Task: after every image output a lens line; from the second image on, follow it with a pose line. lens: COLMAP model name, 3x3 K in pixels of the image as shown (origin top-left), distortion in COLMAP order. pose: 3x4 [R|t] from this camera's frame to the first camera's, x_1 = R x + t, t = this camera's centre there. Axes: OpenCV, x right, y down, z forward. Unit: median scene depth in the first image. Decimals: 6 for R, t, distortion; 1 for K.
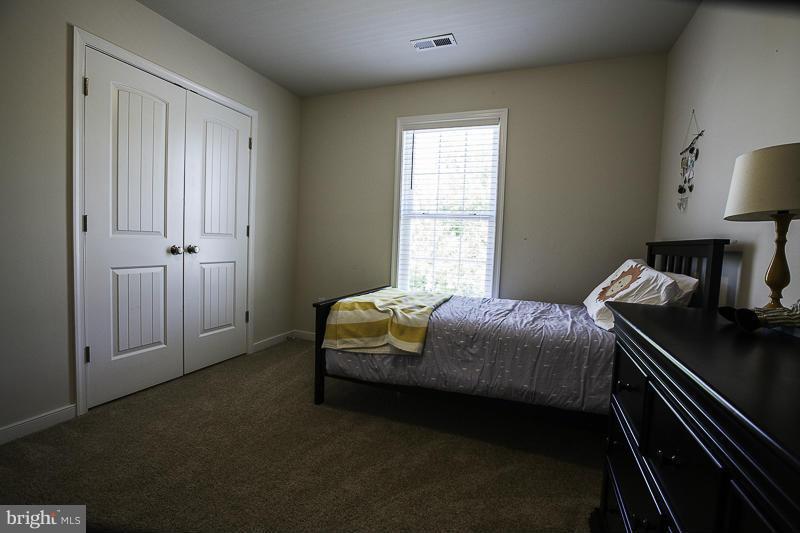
lens RADIAL K [[371.2, 0, 382.8], [0, 371.2, 267.5], [0, 0, 1]] dist [-0.028278, 0.000291]
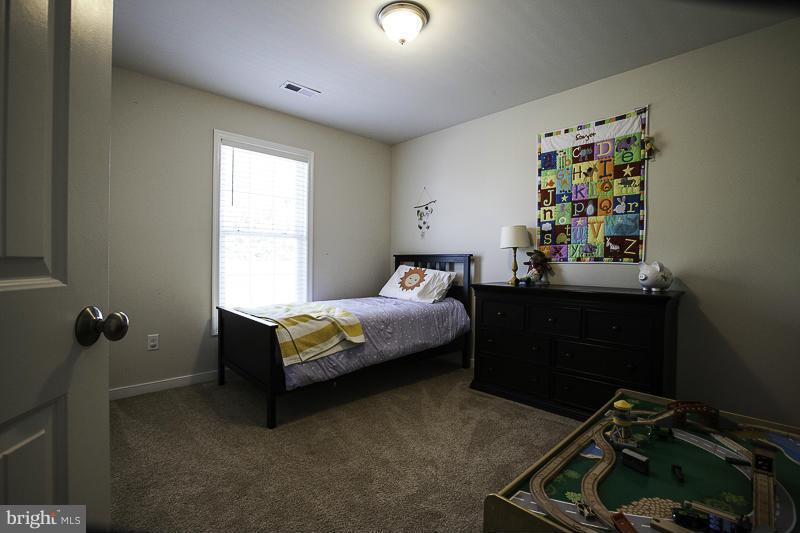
lens RADIAL K [[388.0, 0, 403.2], [0, 388.0, 264.0], [0, 0, 1]] dist [-0.014146, 0.000389]
pose [[0.390914, -0.046415, 0.919256, -0.848891], [0.071581, 0.997236, 0.019912, -0.052774], [-0.917639, 0.058018, 0.393156, 0.223279]]
